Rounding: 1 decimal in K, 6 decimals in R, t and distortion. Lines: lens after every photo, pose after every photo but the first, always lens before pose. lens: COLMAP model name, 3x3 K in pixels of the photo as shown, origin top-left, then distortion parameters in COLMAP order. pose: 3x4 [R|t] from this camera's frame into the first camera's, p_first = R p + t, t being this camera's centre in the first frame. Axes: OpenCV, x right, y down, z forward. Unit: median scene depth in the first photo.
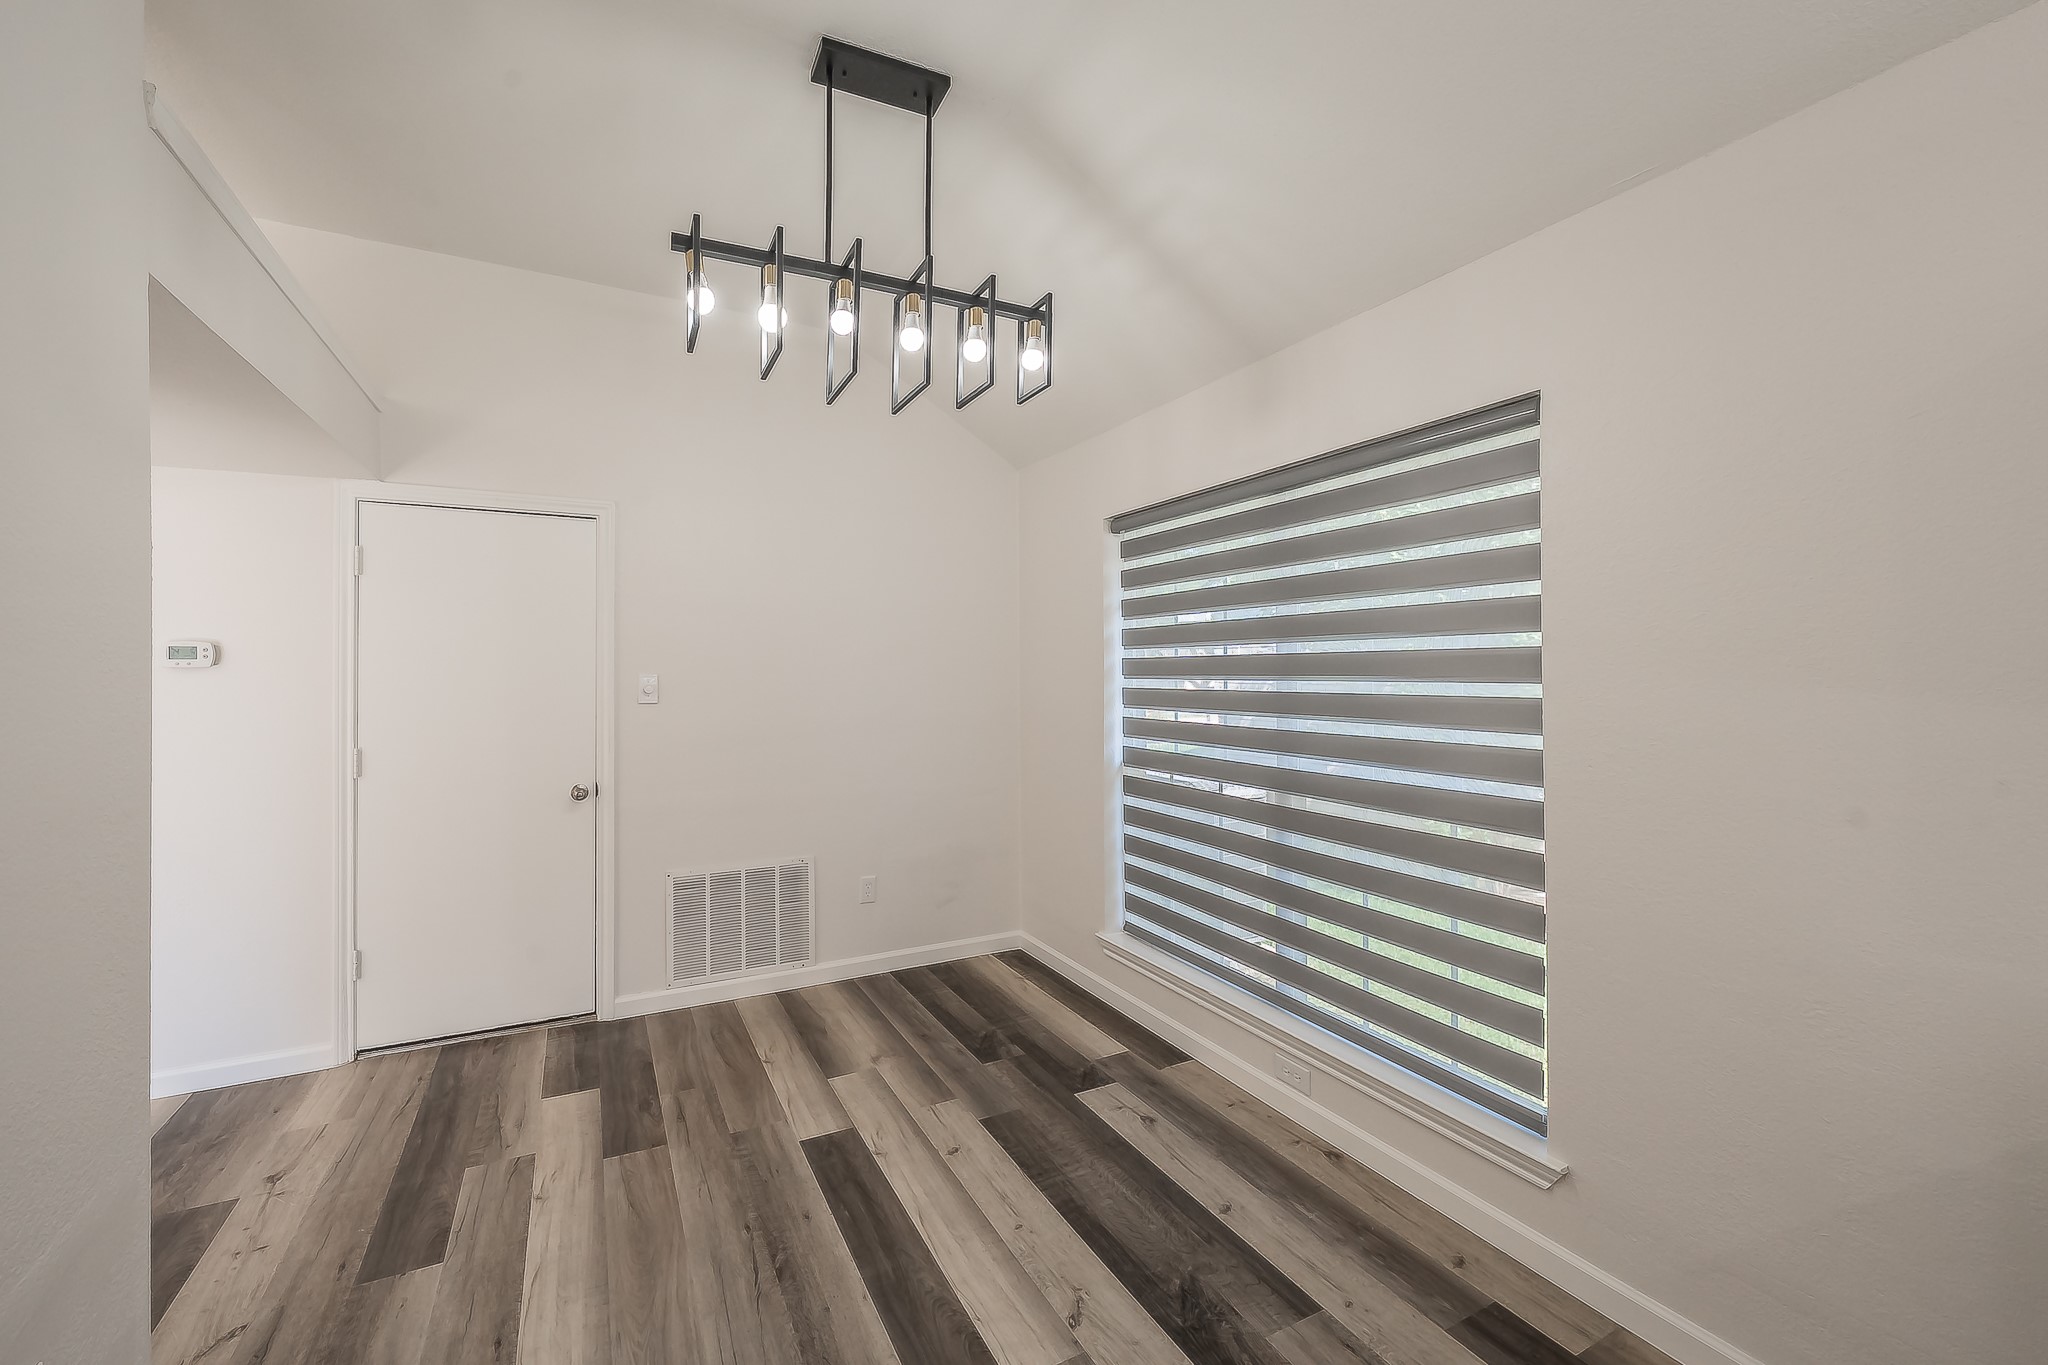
lens RADIAL K [[747.2, 0, 898.1], [0, 747.2, 671.6], [0, 0, 1]] dist [-0.000132, 0.000010]
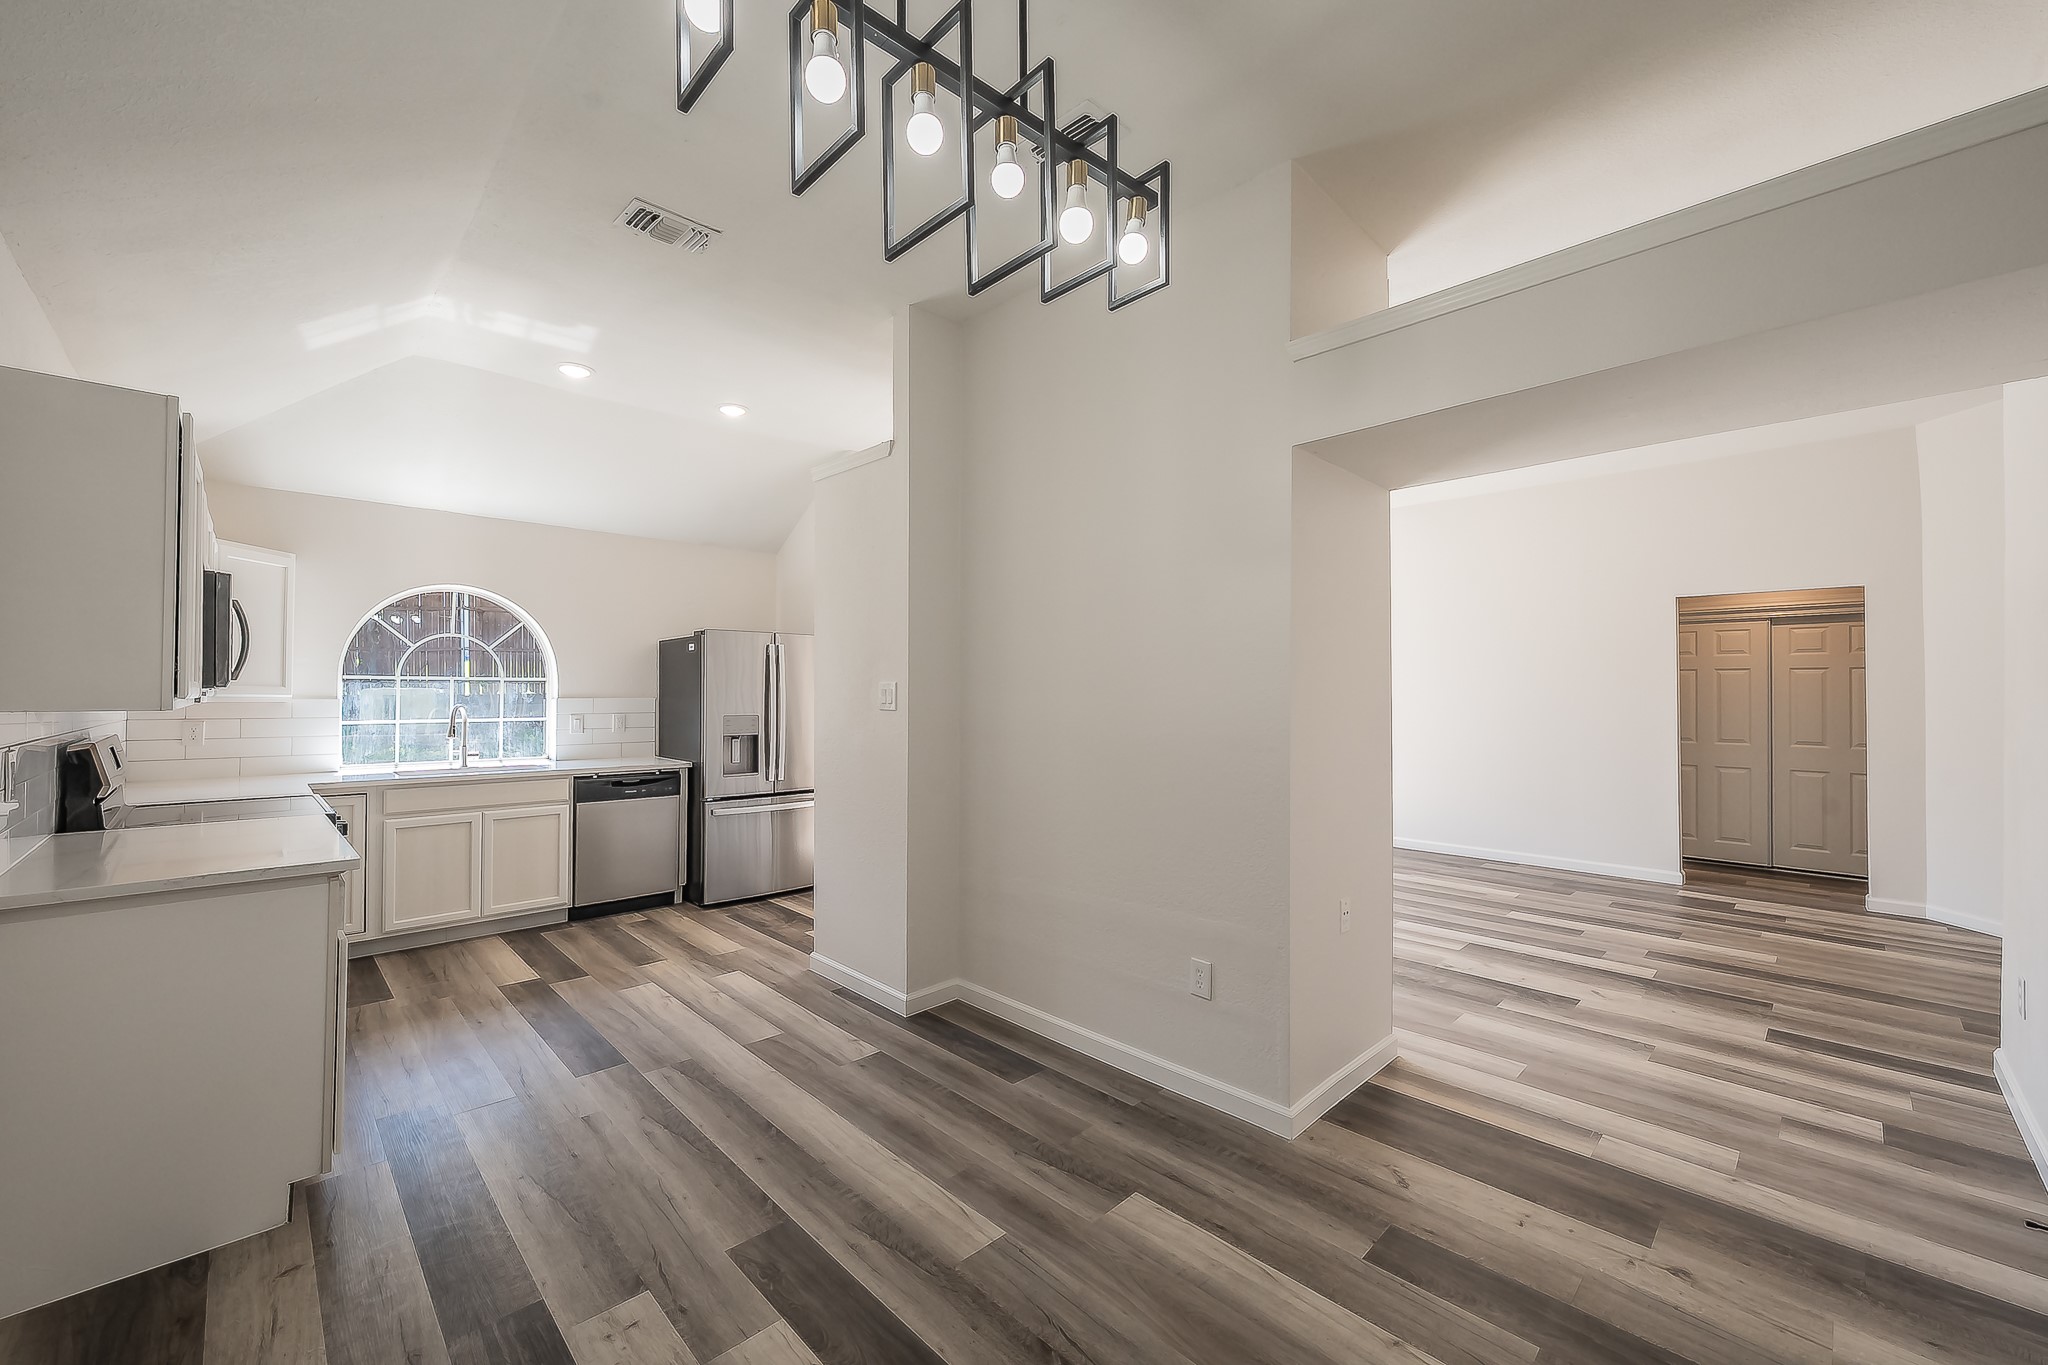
lens RADIAL K [[804.5, 0, 1008.5], [0, 804.5, 680.7], [0, 0, 1]] dist [-0.001594, 0.000147]
pose [[-0.935744, -0.000674, -0.352679, 0.155748], [0.005095, 0.999868, -0.015431, 0.023913], [0.352643, -0.016237, -0.935617, 1.355368]]
